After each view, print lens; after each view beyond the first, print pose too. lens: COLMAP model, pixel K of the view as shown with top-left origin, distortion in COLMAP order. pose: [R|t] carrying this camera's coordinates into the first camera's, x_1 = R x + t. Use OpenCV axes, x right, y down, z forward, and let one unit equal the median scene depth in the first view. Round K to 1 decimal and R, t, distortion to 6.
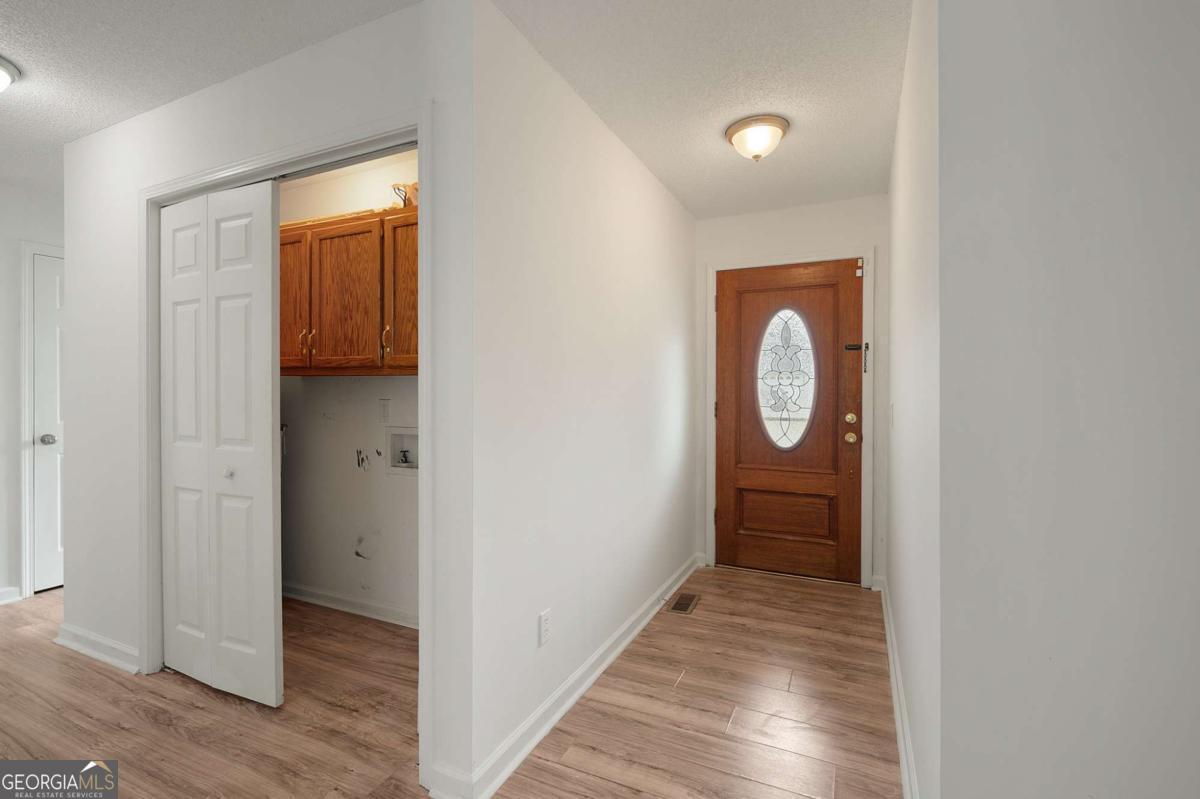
lens RADIAL K [[547.0, 0, 600.7], [0, 547.0, 391.5], [0, 0, 1]] dist [-0.002476, 0.000253]
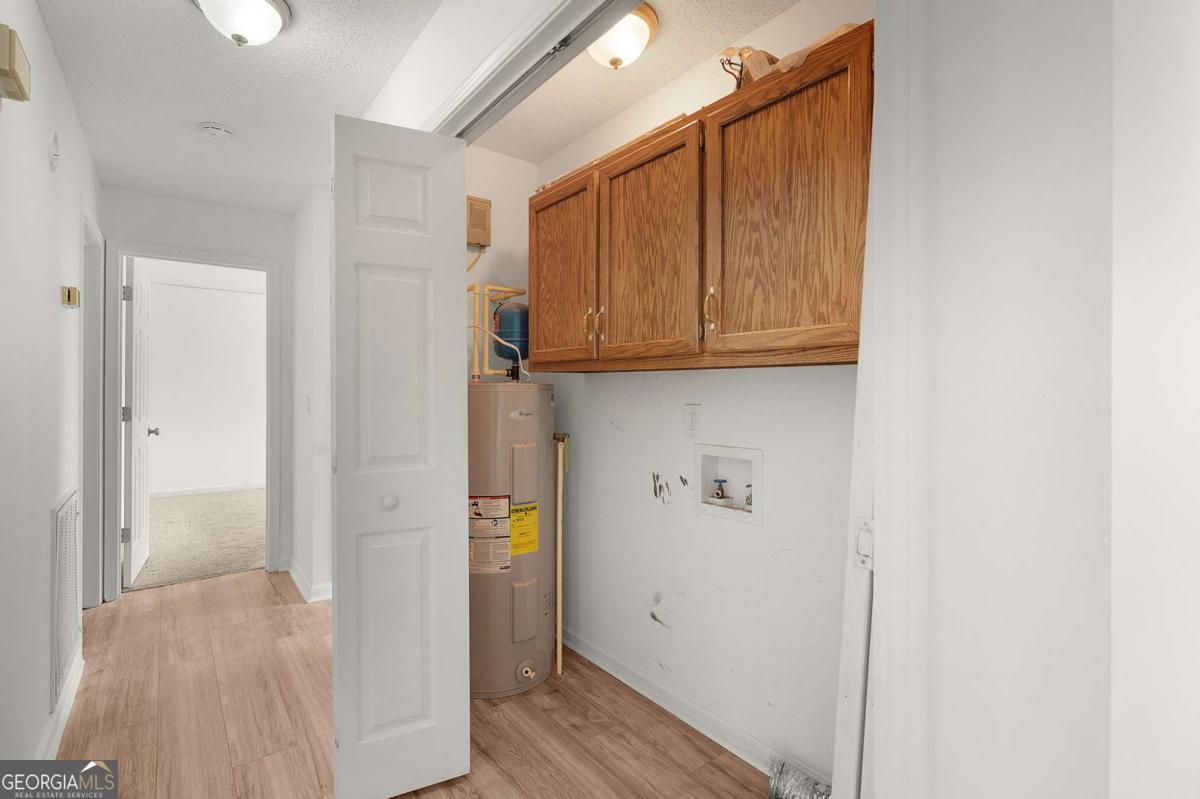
lens RADIAL K [[547.0, 0, 599.2], [0, 547.0, 395.7], [0, 0, 1]] dist [-0.002476, 0.000253]
pose [[0.895609, 0.004460, -0.444819, -0.210457], [-0.001635, 0.999976, 0.006735, -0.000823], [0.444839, -0.005304, 0.895595, 0.357663]]
